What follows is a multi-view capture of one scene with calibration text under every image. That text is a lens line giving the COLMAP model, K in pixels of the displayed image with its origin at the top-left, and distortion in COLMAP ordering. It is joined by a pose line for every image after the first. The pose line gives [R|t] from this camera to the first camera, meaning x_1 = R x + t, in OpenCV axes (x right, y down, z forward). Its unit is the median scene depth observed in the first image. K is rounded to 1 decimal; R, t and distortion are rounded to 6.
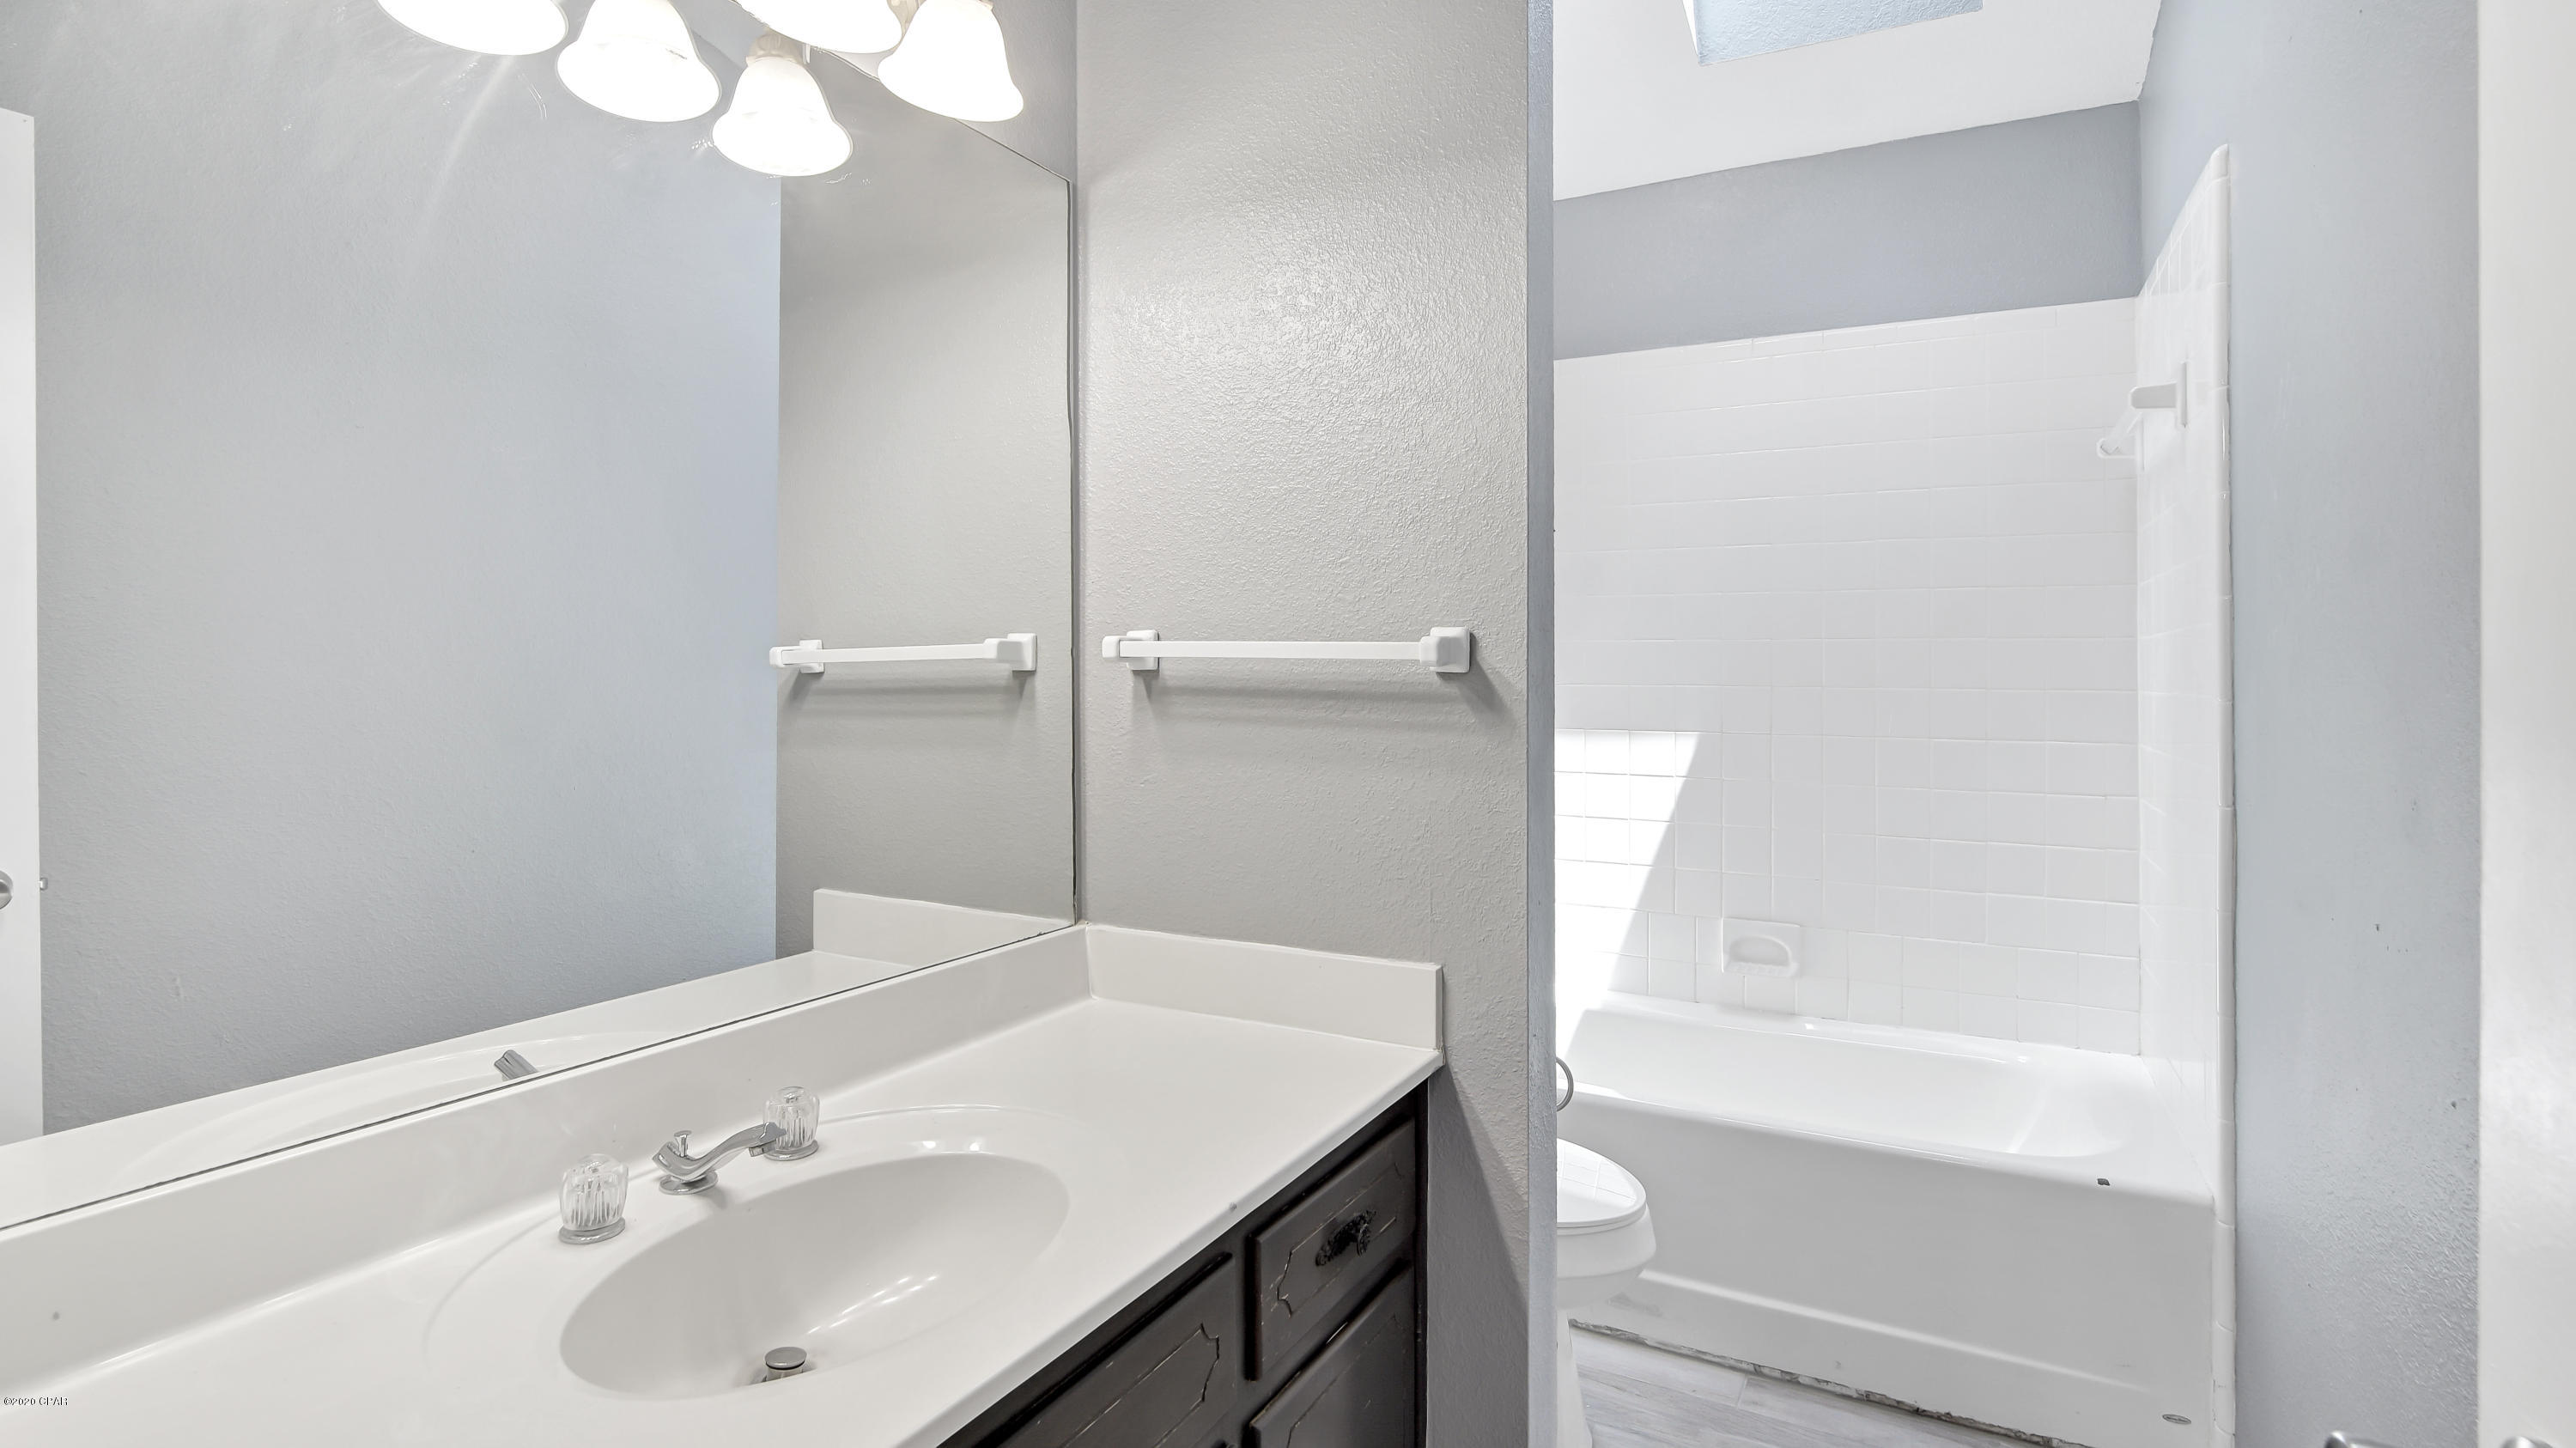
lens RADIAL K [[1260.5, 0, 1287.3], [0, 1260.5, 659.1], [0, 0, 1]] dist [-0.016430, 0.001086]
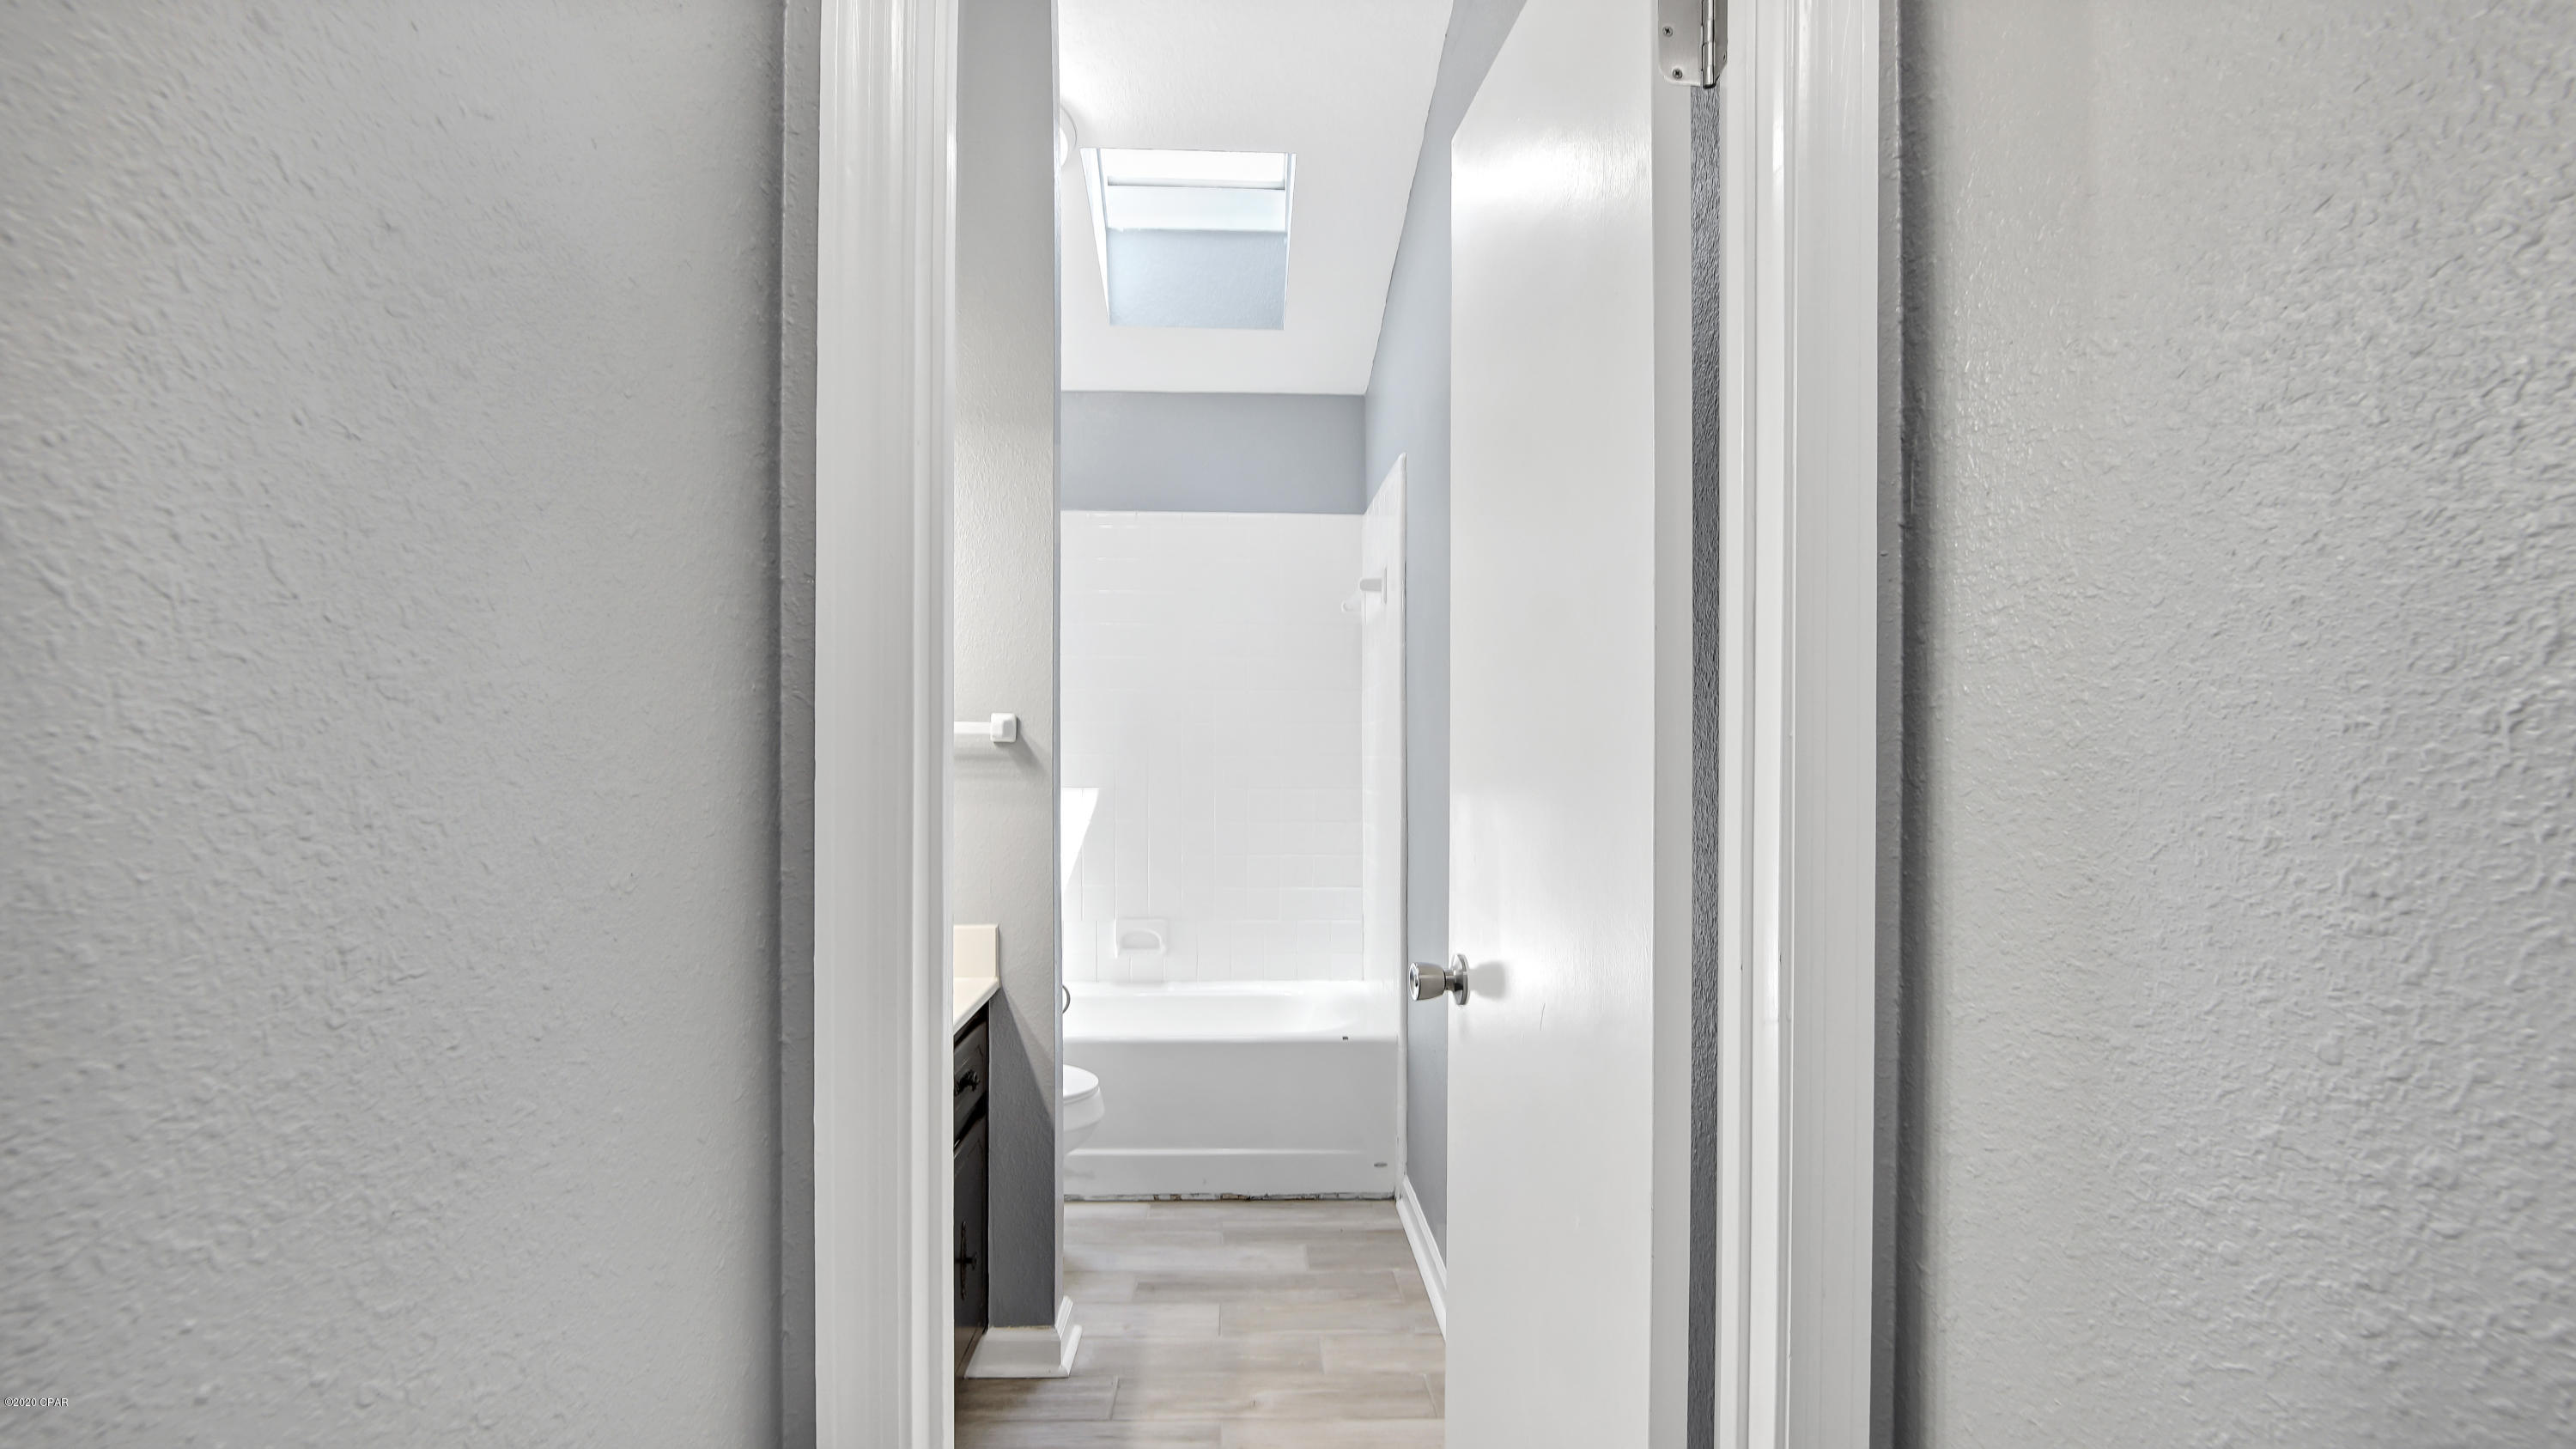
lens RADIAL K [[1165.5, 0, 1288.0], [0, 1165.5, 724.5], [0, 0, 1]] dist [-0.010770, 0.000808]
pose [[0.860556, 0.011856, 0.509218, -0.258924], [-0.004843, 0.999874, -0.015095, 0.007491], [-0.509333, 0.010524, 0.860505, -0.378397]]
